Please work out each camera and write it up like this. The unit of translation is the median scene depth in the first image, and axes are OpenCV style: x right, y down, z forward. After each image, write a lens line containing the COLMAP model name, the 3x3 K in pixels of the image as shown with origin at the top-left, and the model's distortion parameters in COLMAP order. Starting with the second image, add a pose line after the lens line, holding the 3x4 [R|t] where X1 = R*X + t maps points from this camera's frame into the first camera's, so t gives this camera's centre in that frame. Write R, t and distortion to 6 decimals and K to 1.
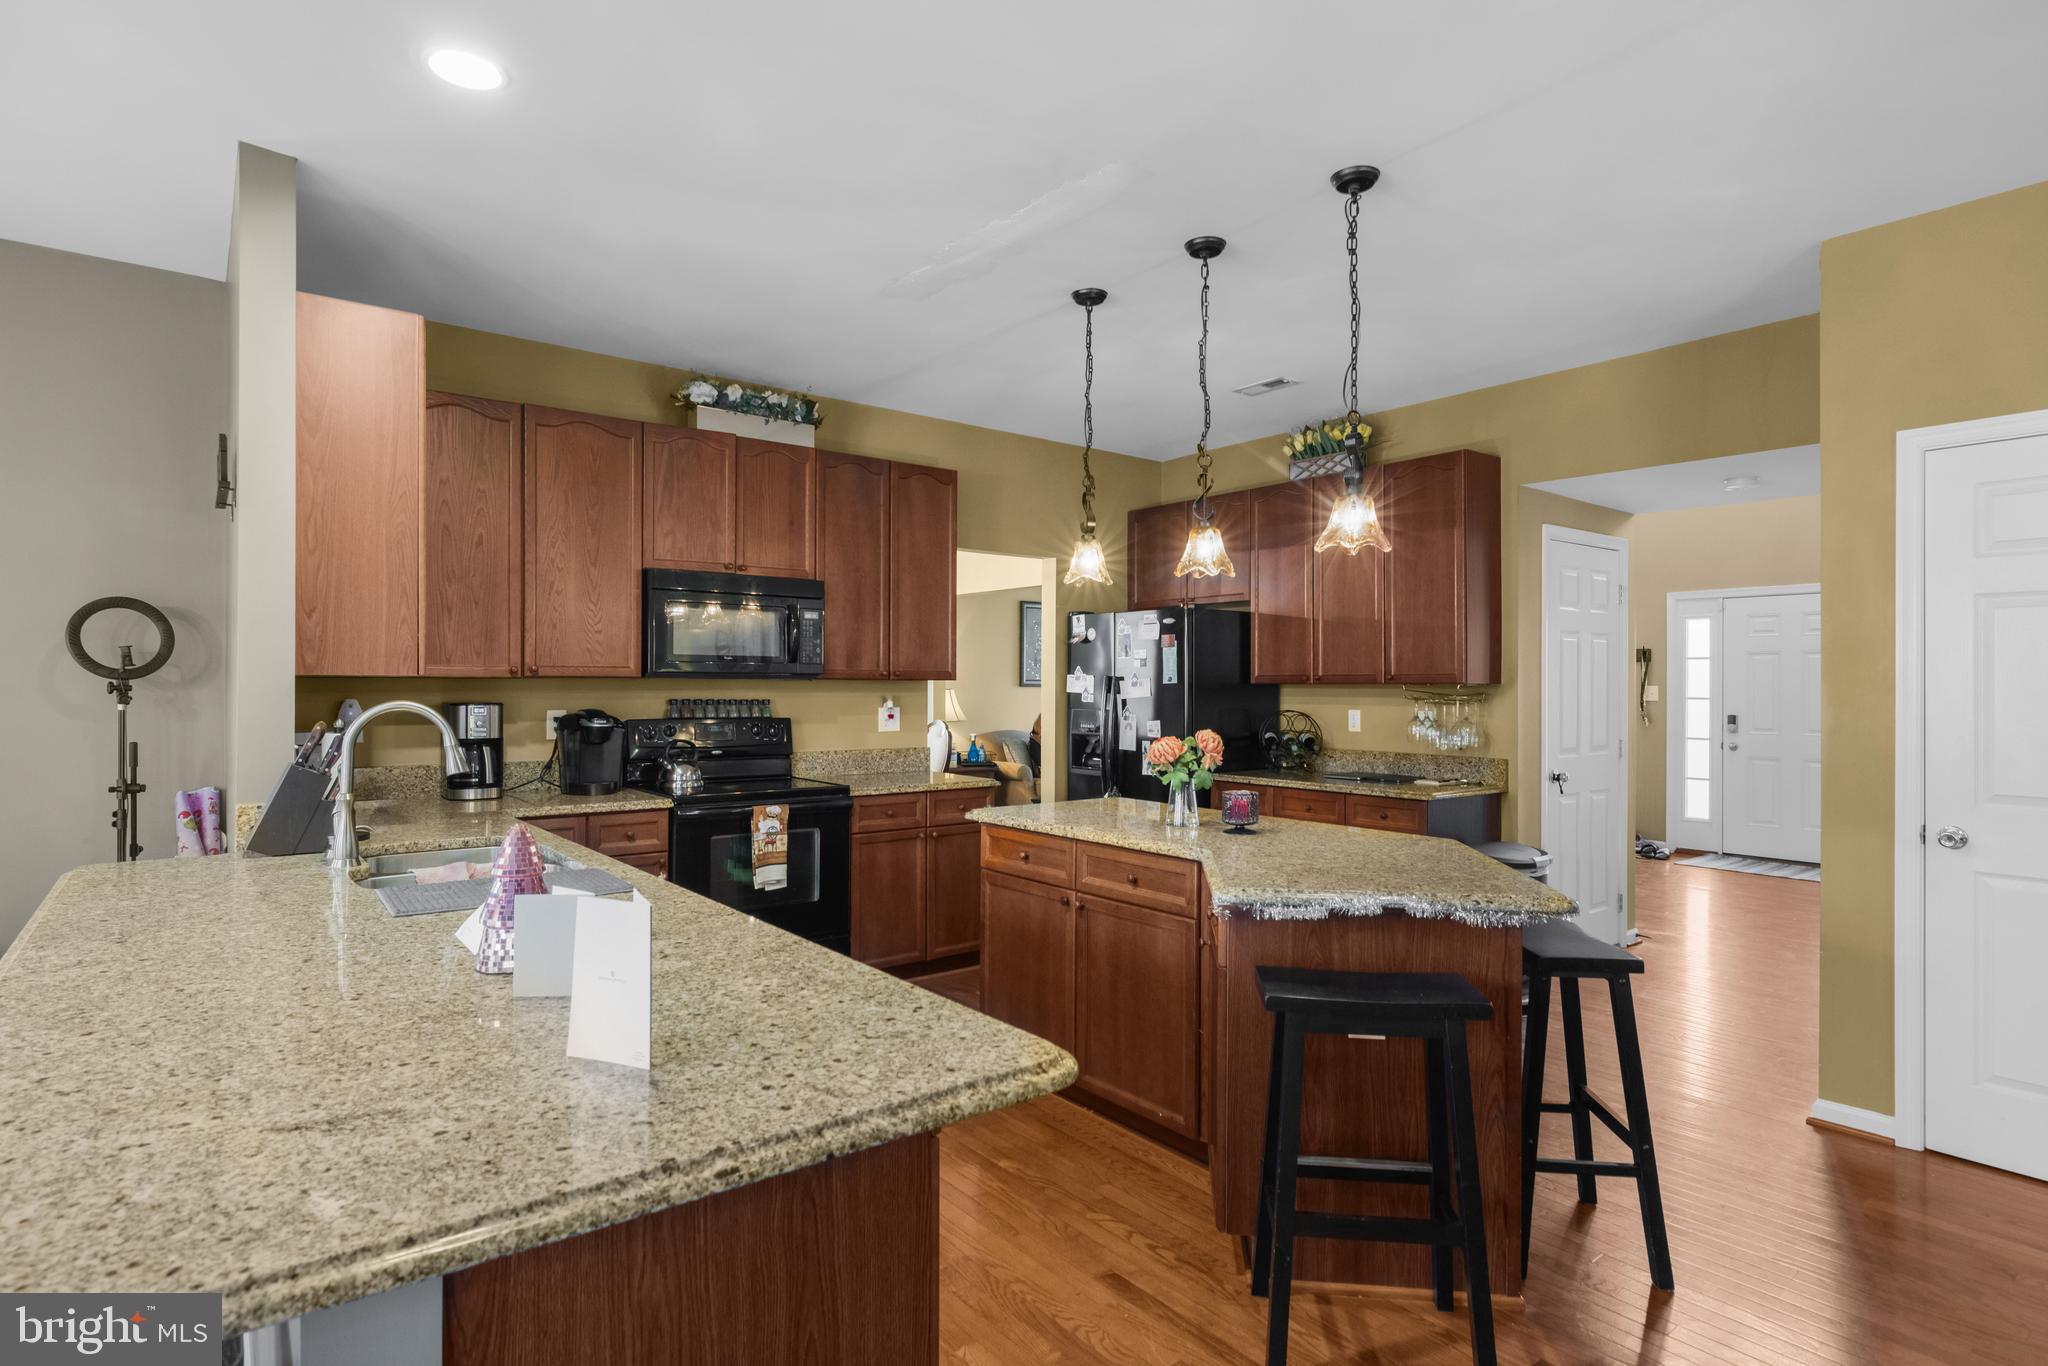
lens RADIAL K [[1056.0, 0, 1008.1], [0, 1056.0, 683.4], [0, 0, 1]] dist [-0.004907, -0.001134]
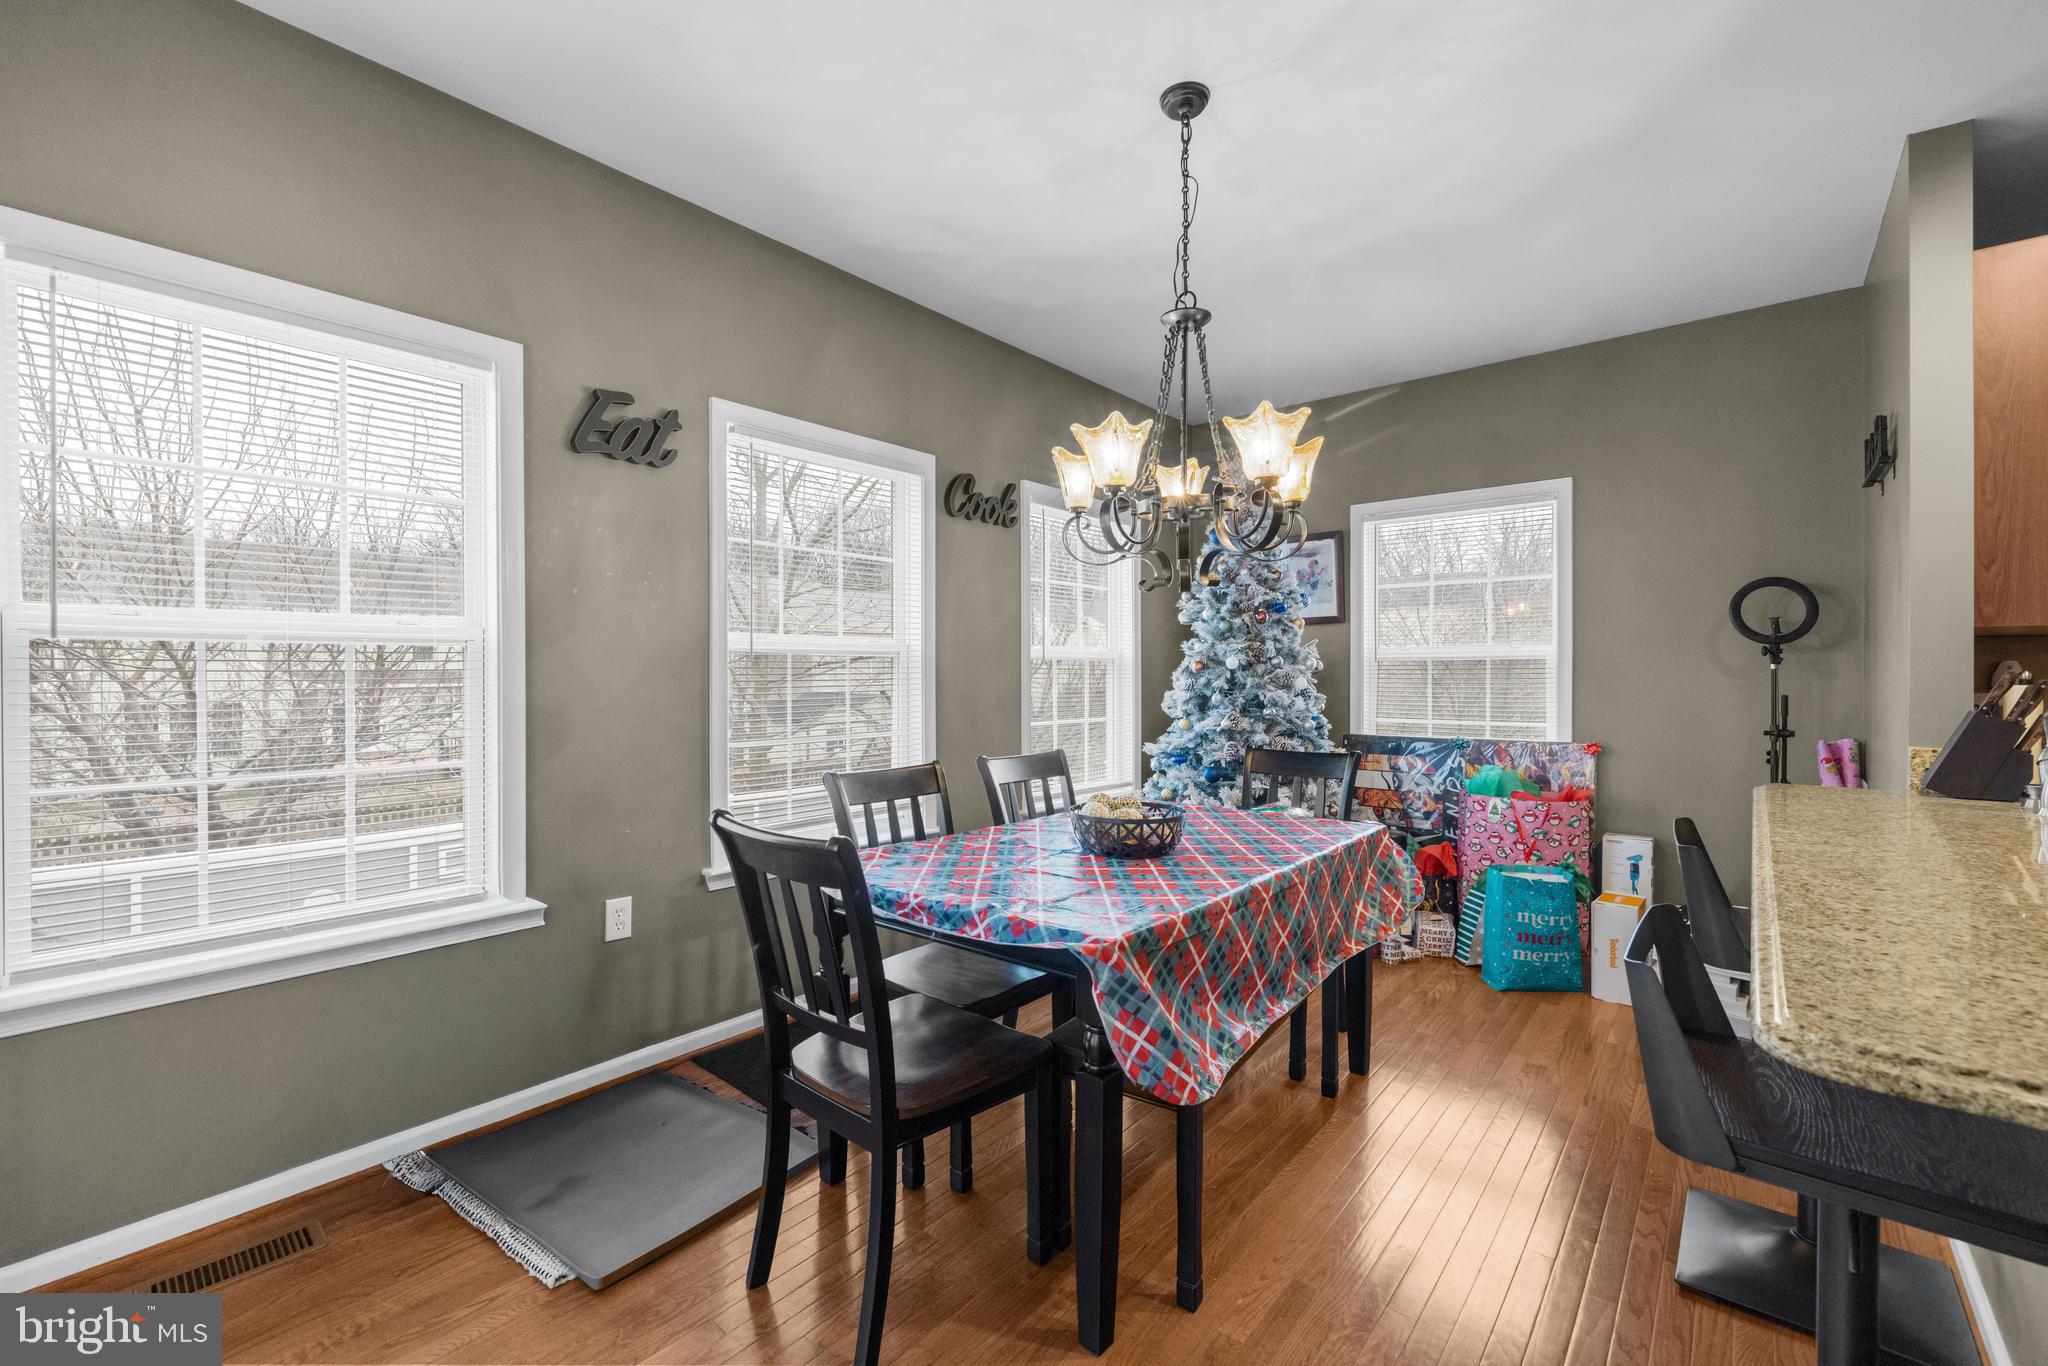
lens RADIAL K [[857.9, 0, 1032.0], [0, 857.9, 678.9], [0, 0, 1]] dist [0.002987, 0.000966]
pose [[0.207638, -0.000532, -0.978206, -0.039305], [0.006496, 0.999979, 0.000835, 0.030145], [0.978184, -0.006528, 0.207637, -0.056578]]
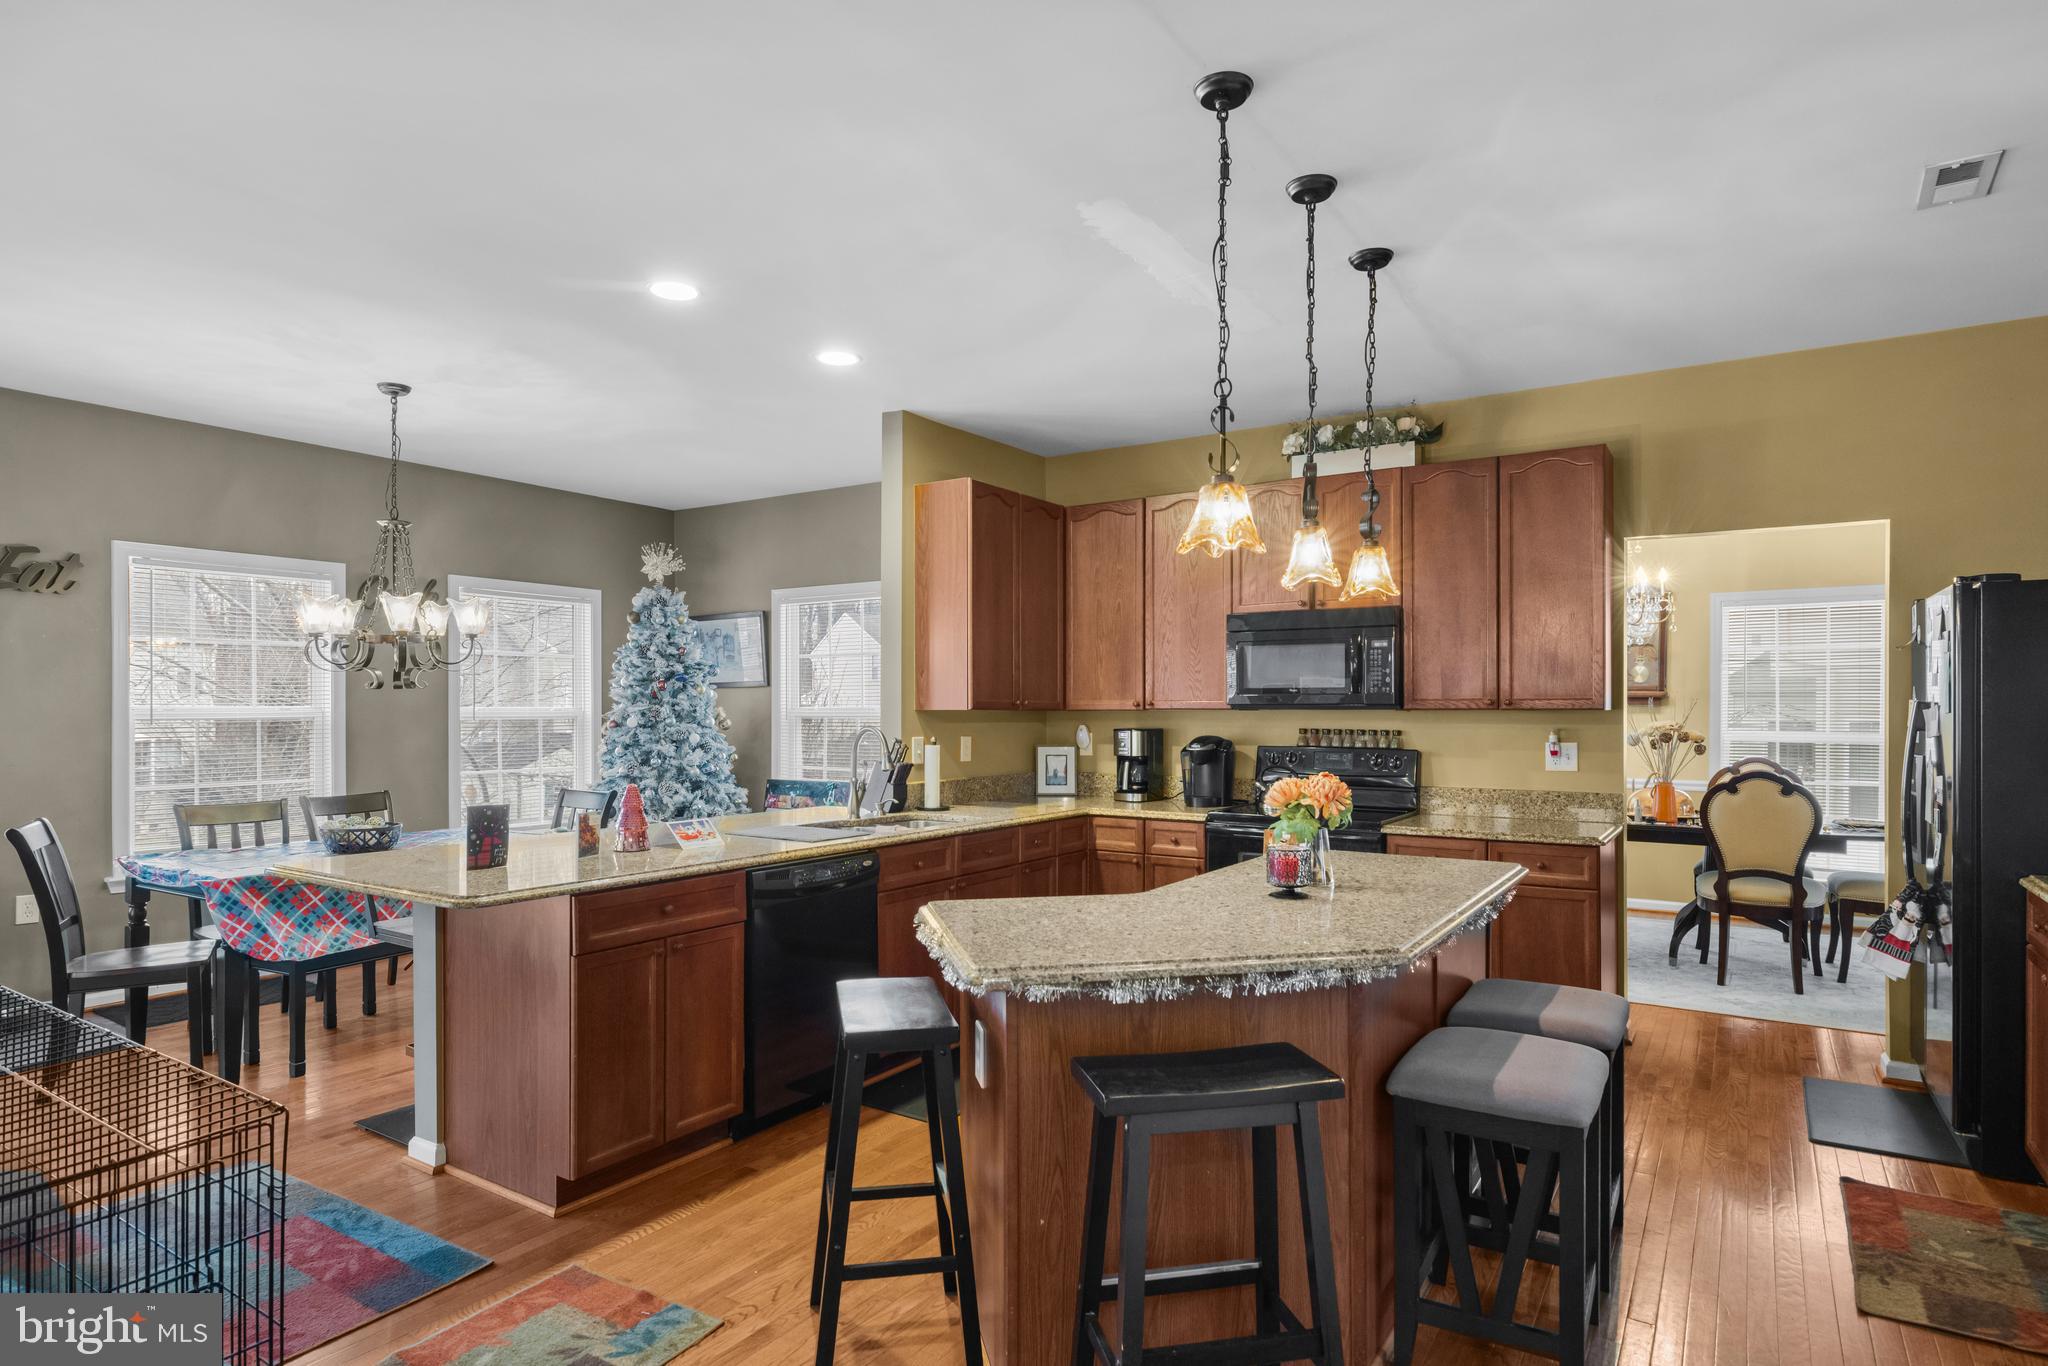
lens RADIAL K [[1117.4, 0, 1016.6], [0, 1117.4, 714.4], [0, 0, 1]] dist [0.003671, 0.001909]
pose [[0.324344, 0.001595, -0.945938, 0.859691], [0.004197, 0.999986, 0.003125, -0.005624], [0.945930, -0.004984, 0.324333, 0.447158]]
